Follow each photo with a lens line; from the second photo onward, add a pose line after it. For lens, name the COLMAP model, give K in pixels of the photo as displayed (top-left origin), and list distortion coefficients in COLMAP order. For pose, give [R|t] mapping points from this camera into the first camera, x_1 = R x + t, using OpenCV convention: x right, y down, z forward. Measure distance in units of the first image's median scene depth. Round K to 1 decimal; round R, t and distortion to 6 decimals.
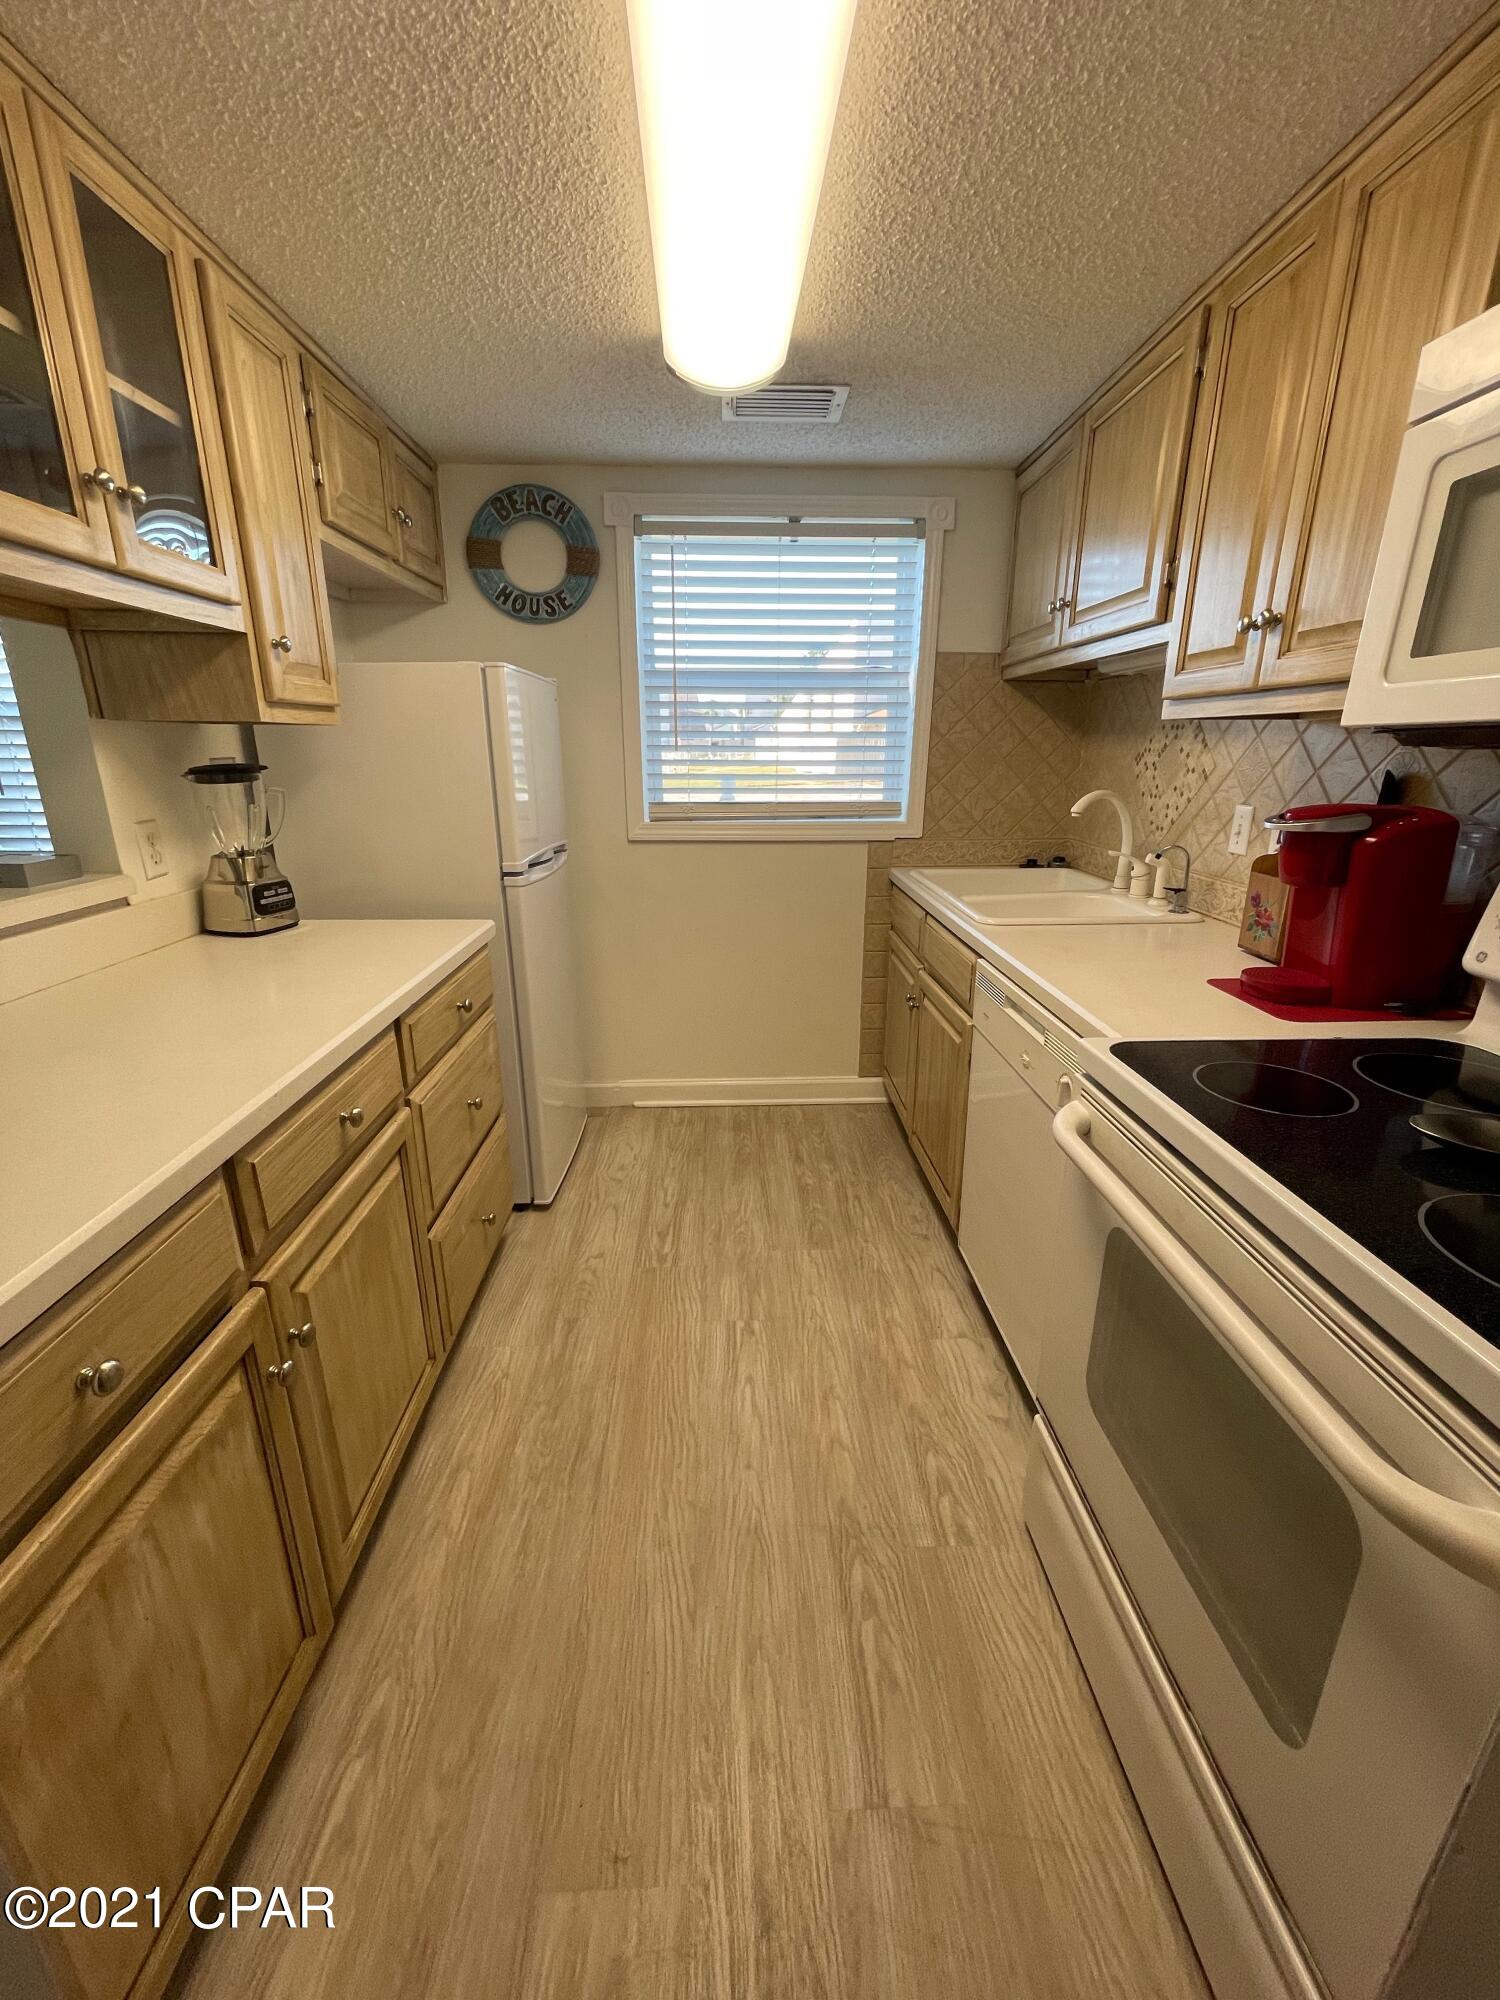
lens RADIAL K [[803.8, 0, 750.3], [0, 803.8, 998.9], [0, 0, 1]] dist [-0.001292, -0.000339]
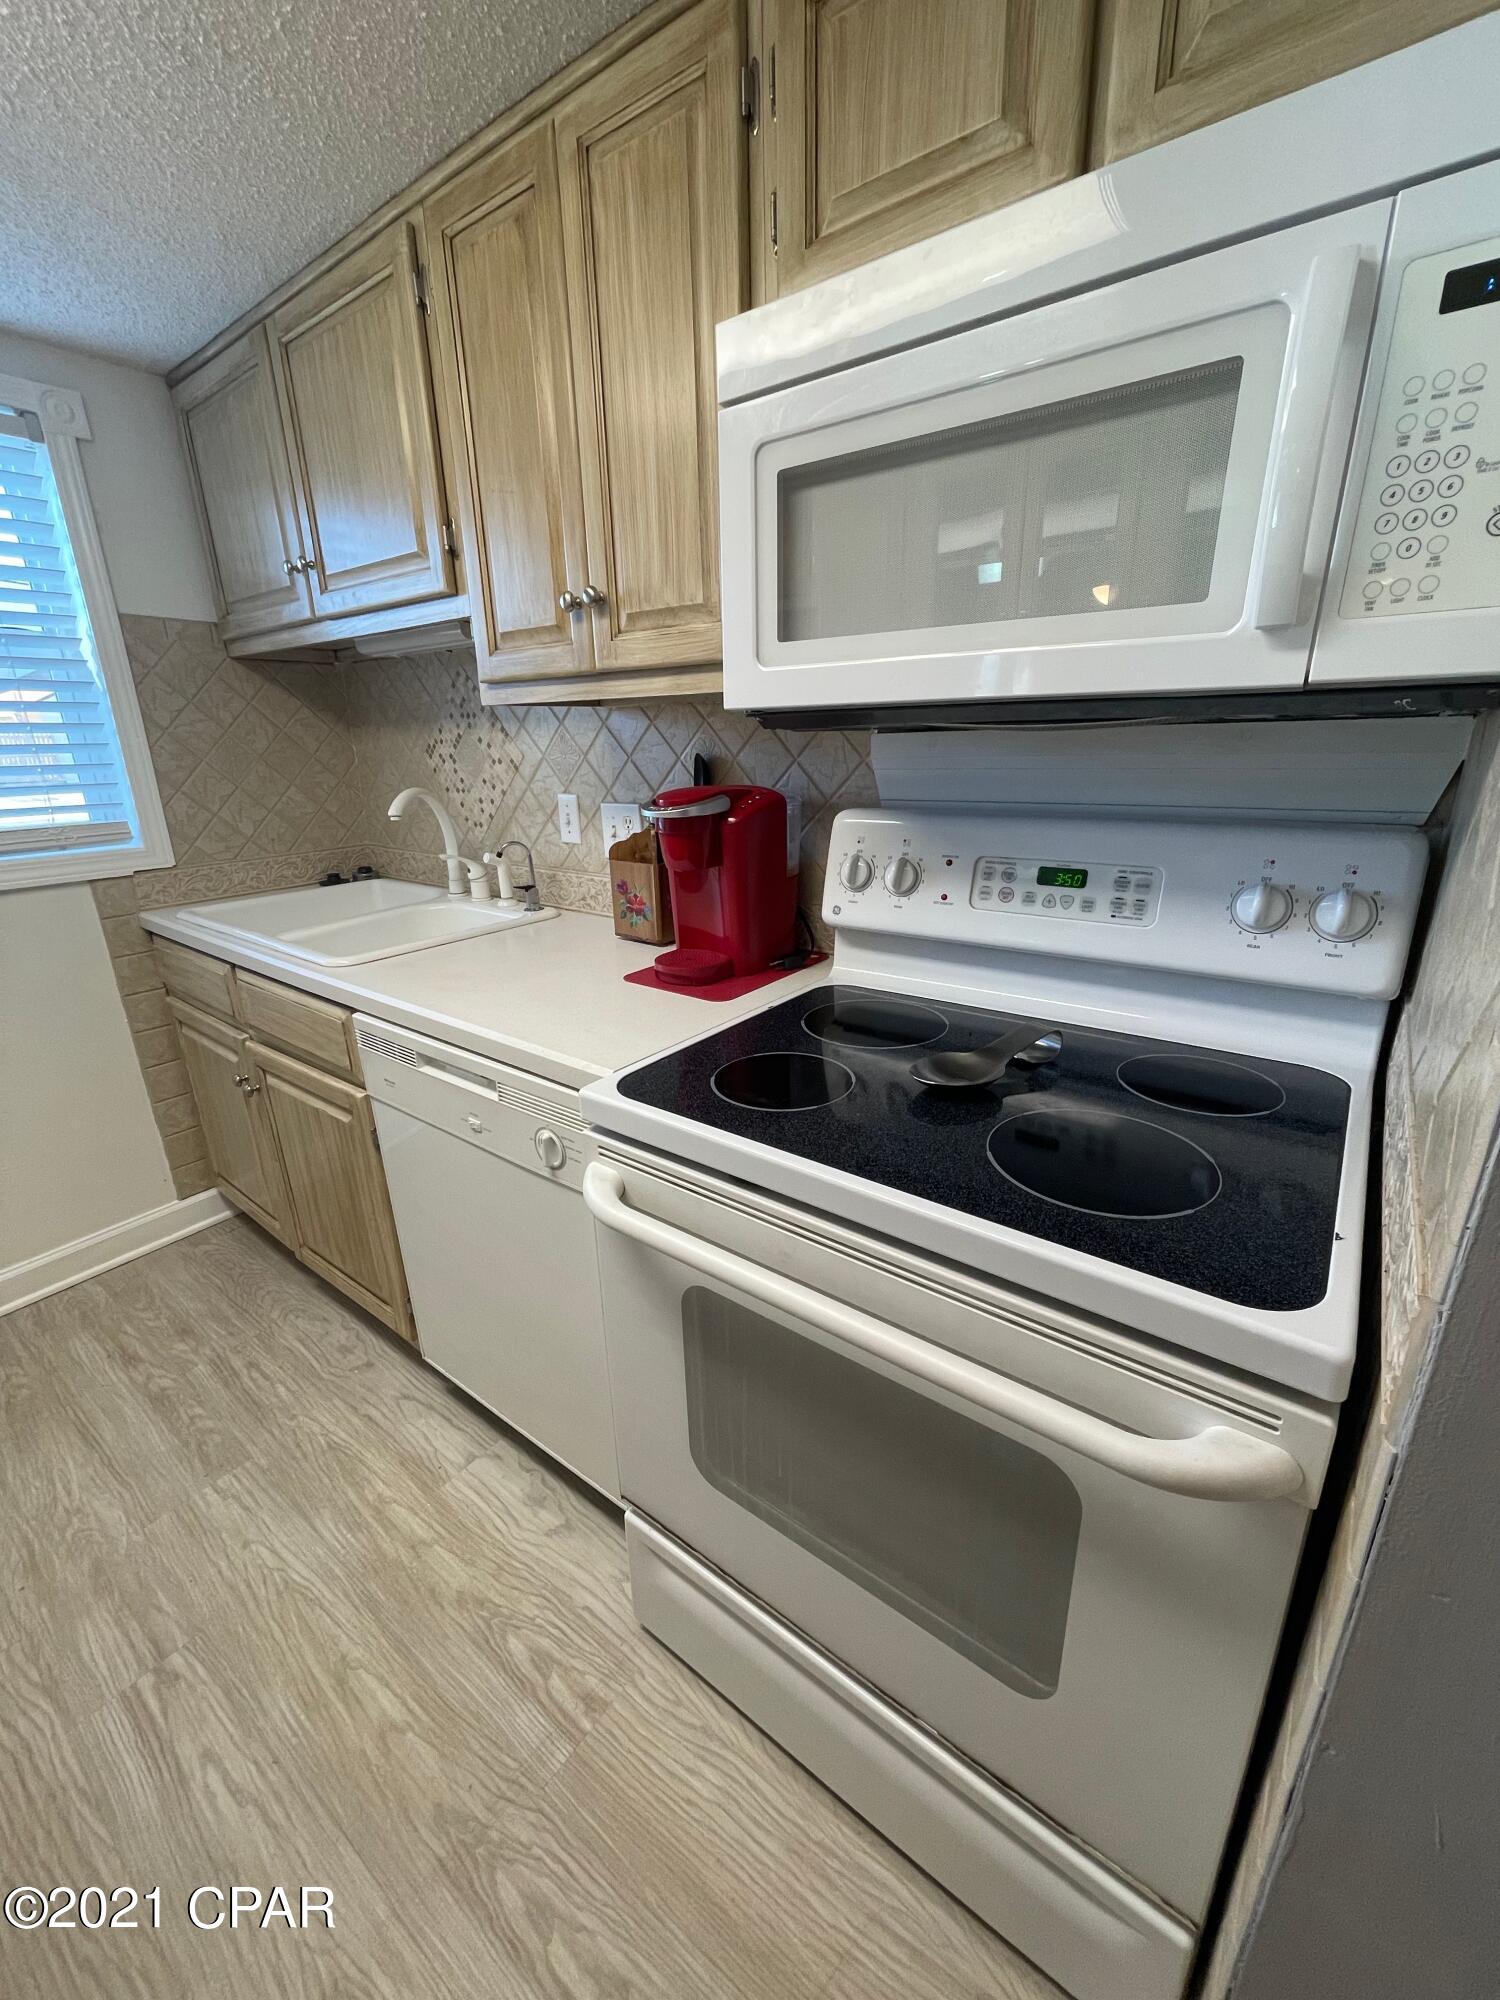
lens RADIAL K [[803.8, 0, 748.3], [0, 803.8, 1002.4], [0, 0, 1]] dist [-0.001292, -0.000339]
pose [[0.635357, -0.256483, 0.728381, -0.034484], [0.248950, 0.960902, 0.121205, -0.058135], [-0.730990, 0.104321, 0.674367, 0.192328]]
